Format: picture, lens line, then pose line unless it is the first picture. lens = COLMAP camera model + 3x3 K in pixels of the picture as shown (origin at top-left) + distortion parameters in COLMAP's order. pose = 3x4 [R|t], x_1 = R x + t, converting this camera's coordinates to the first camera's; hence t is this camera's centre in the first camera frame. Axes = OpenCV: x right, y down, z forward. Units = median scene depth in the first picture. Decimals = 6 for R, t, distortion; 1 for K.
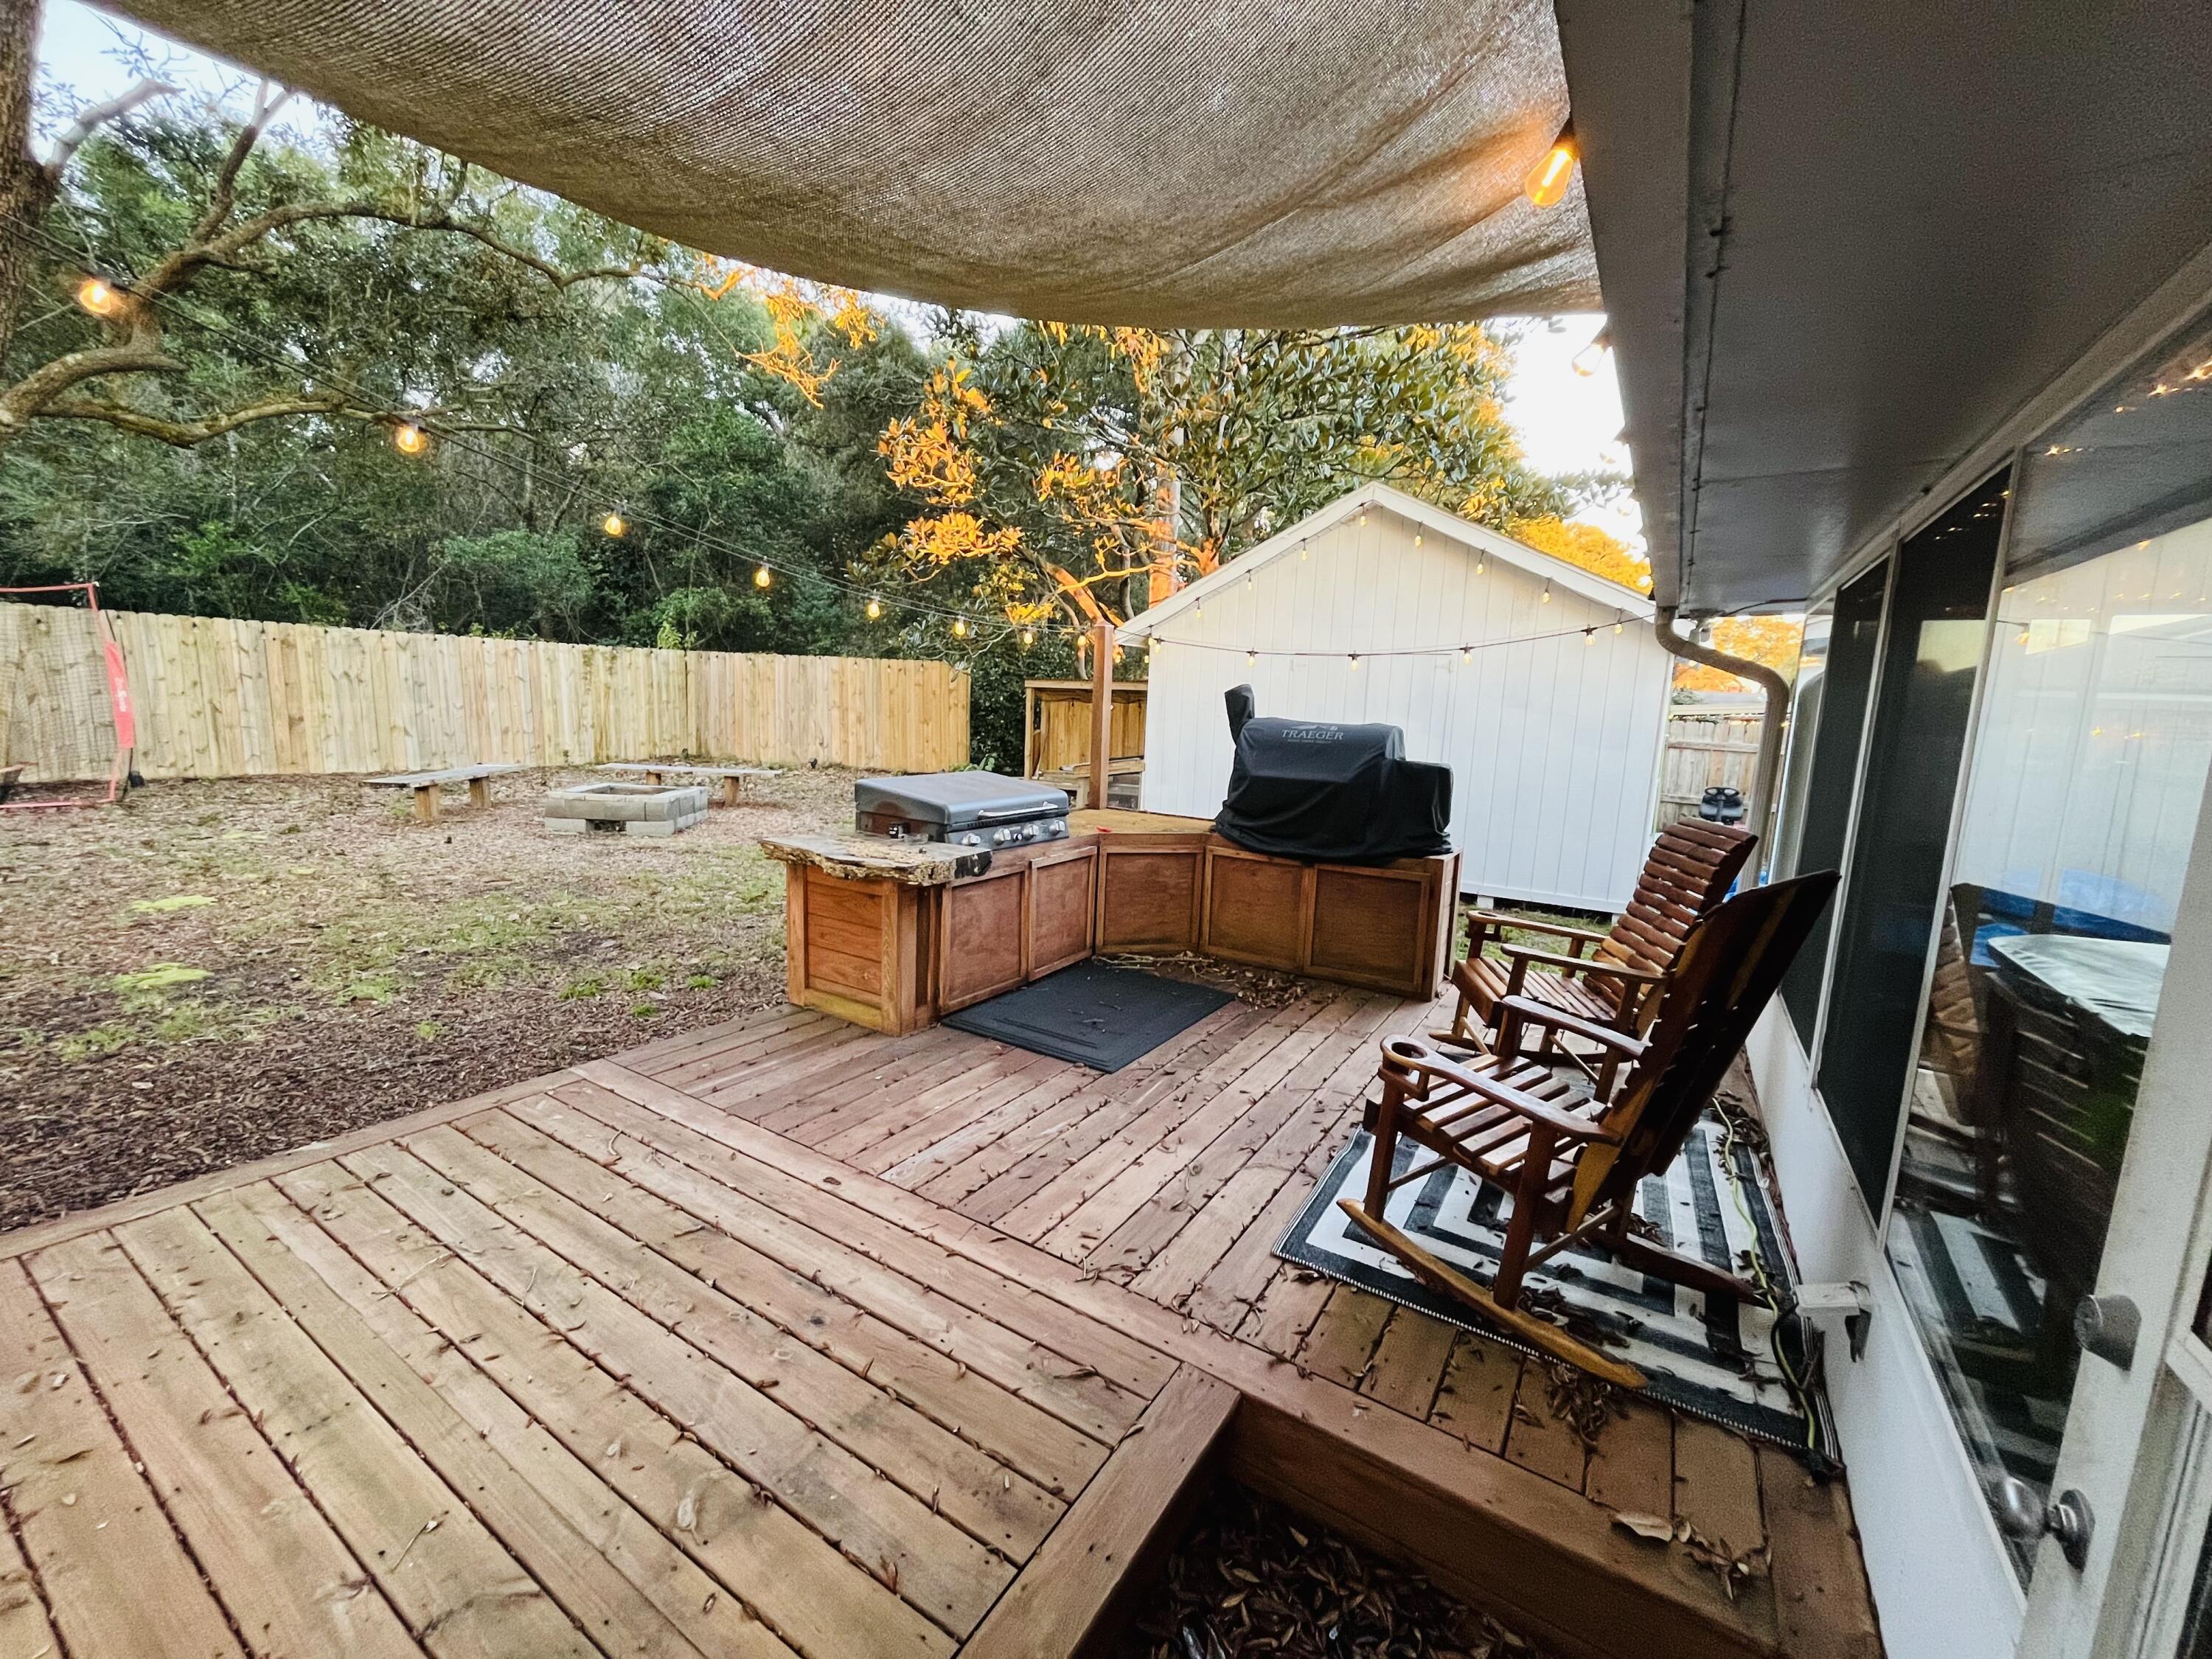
lens RADIAL K [[890.7, 0, 1099.9], [0, 890.7, 829.2], [0, 0, 1]] dist [-0.004176, -0.000385]
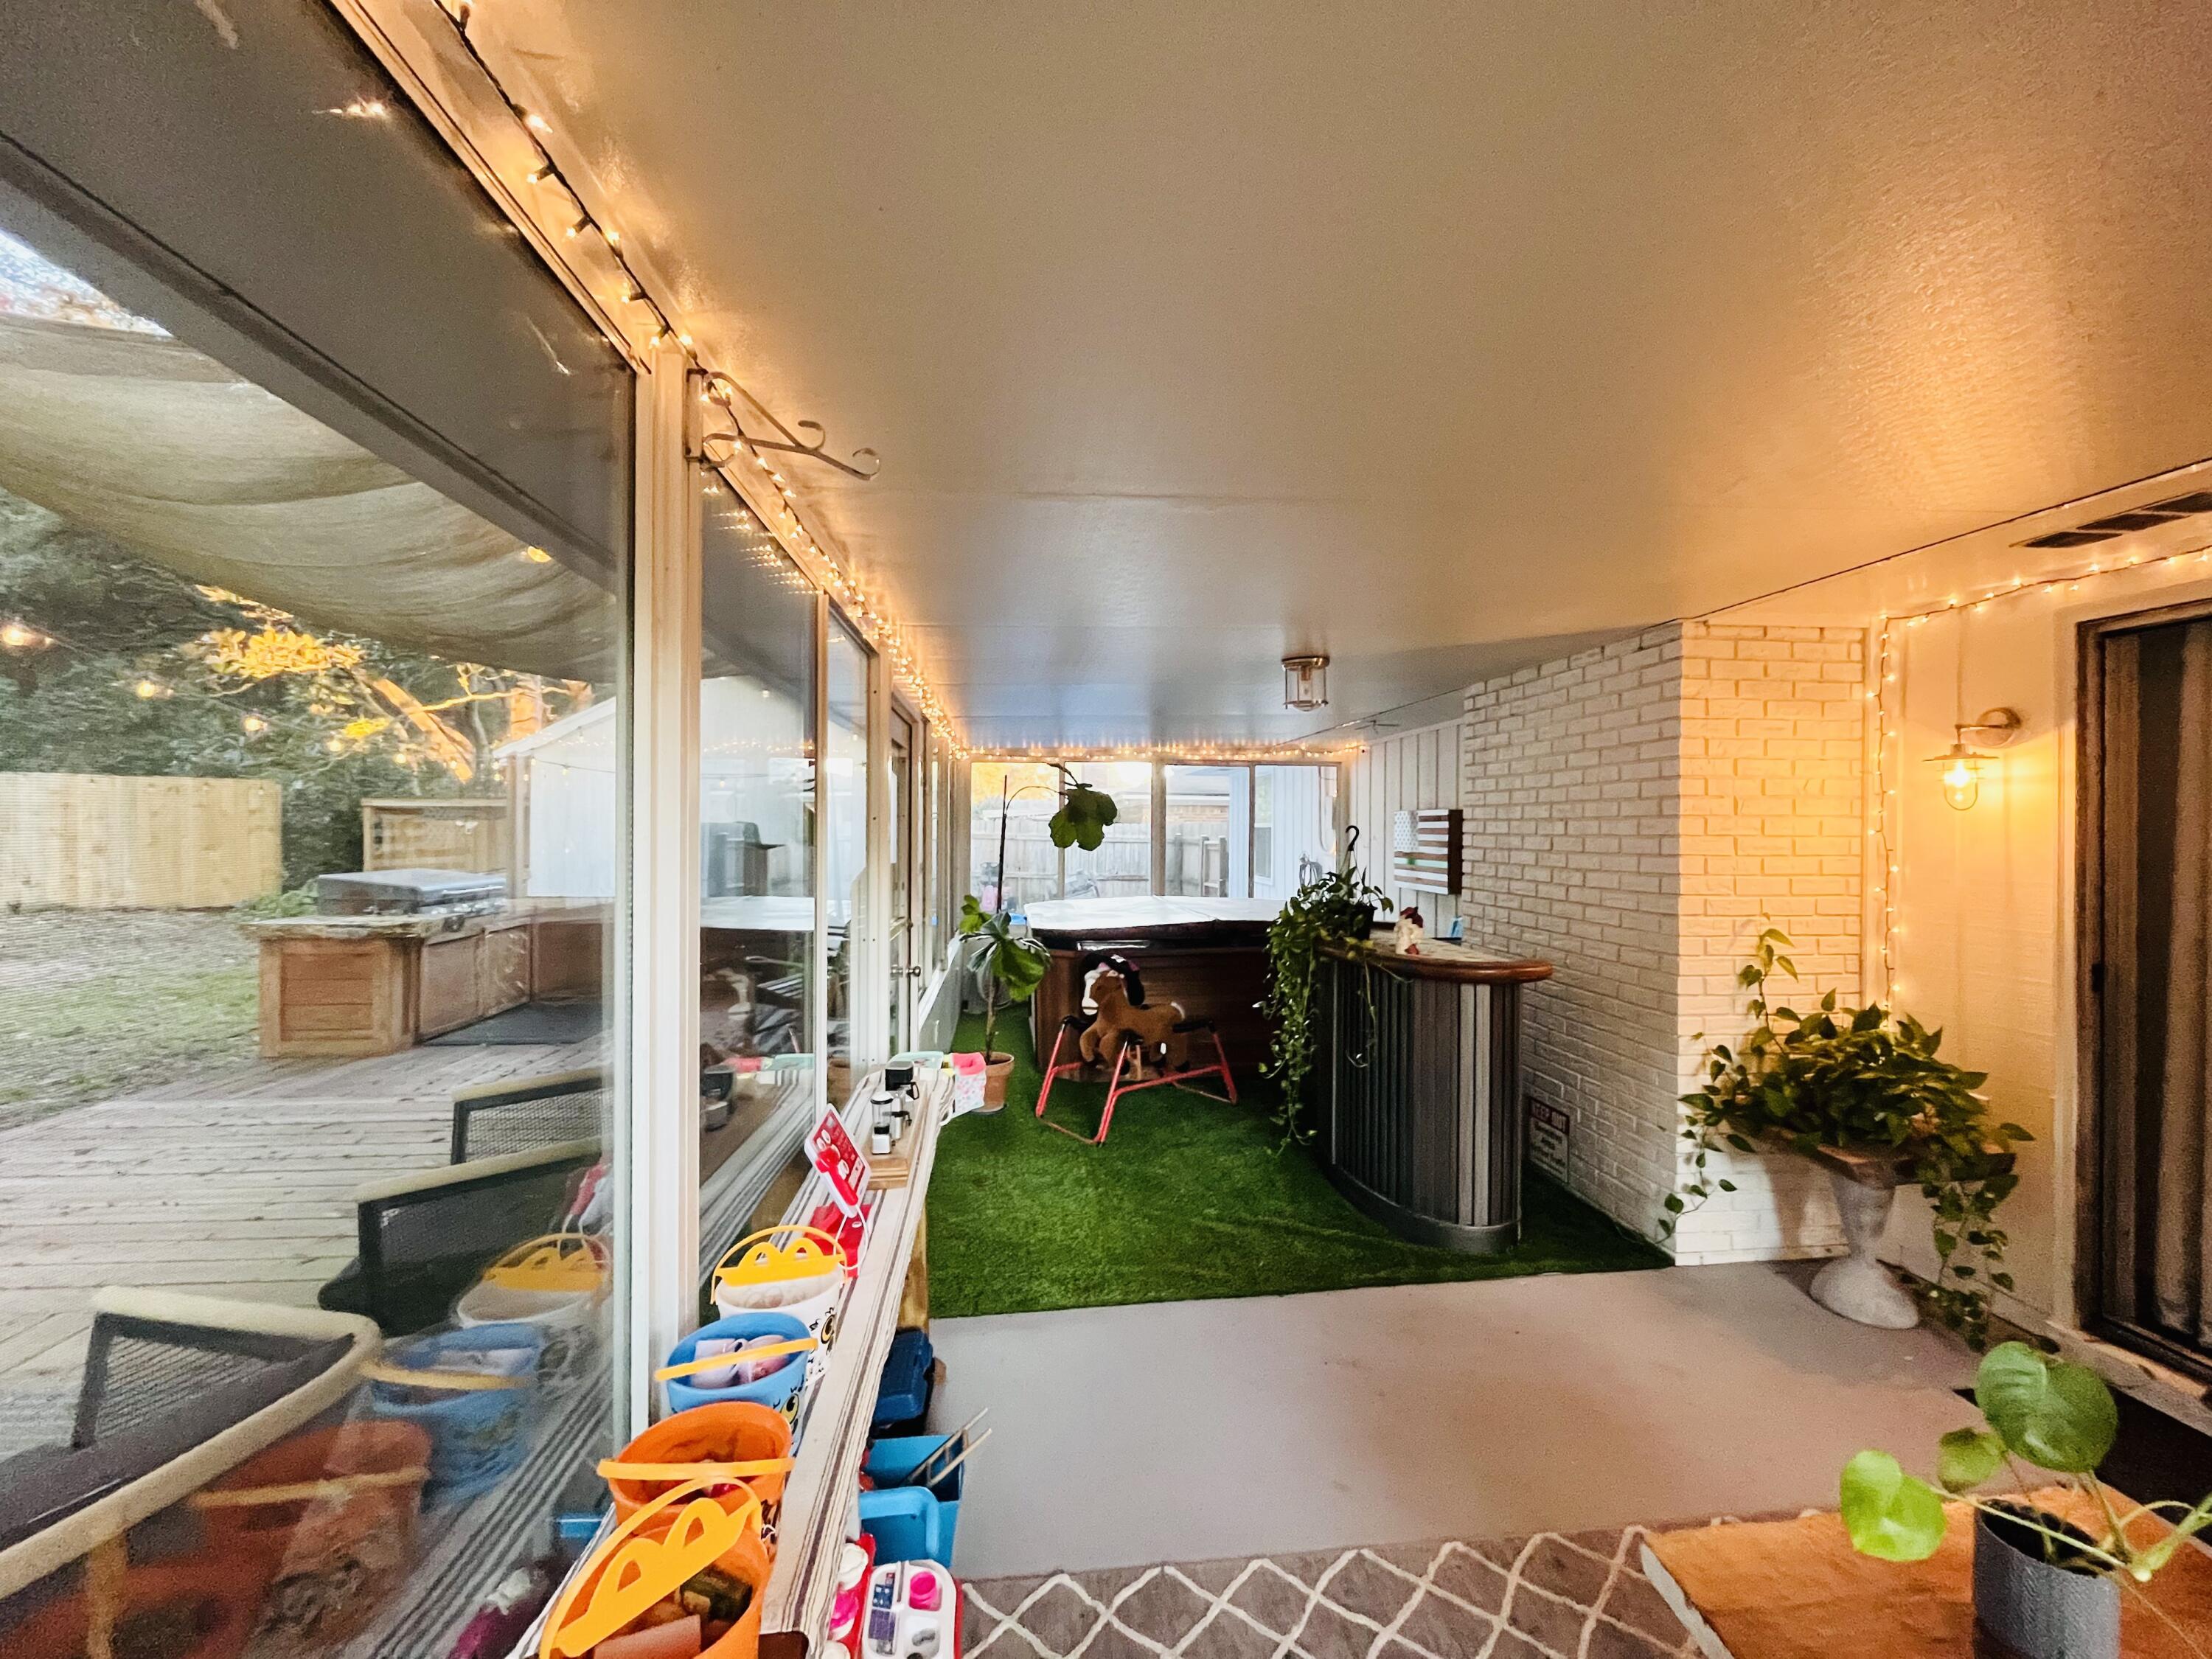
lens RADIAL K [[890.7, 0, 1095.4], [0, 890.7, 822.2], [0, 0, 1]] dist [-0.004176, -0.000385]
pose [[0.786619, -0.027217, 0.616839, -0.128299], [0.110544, 0.989094, -0.097327, 0.081853], [-0.607463, 0.144747, 0.781049, -0.478743]]
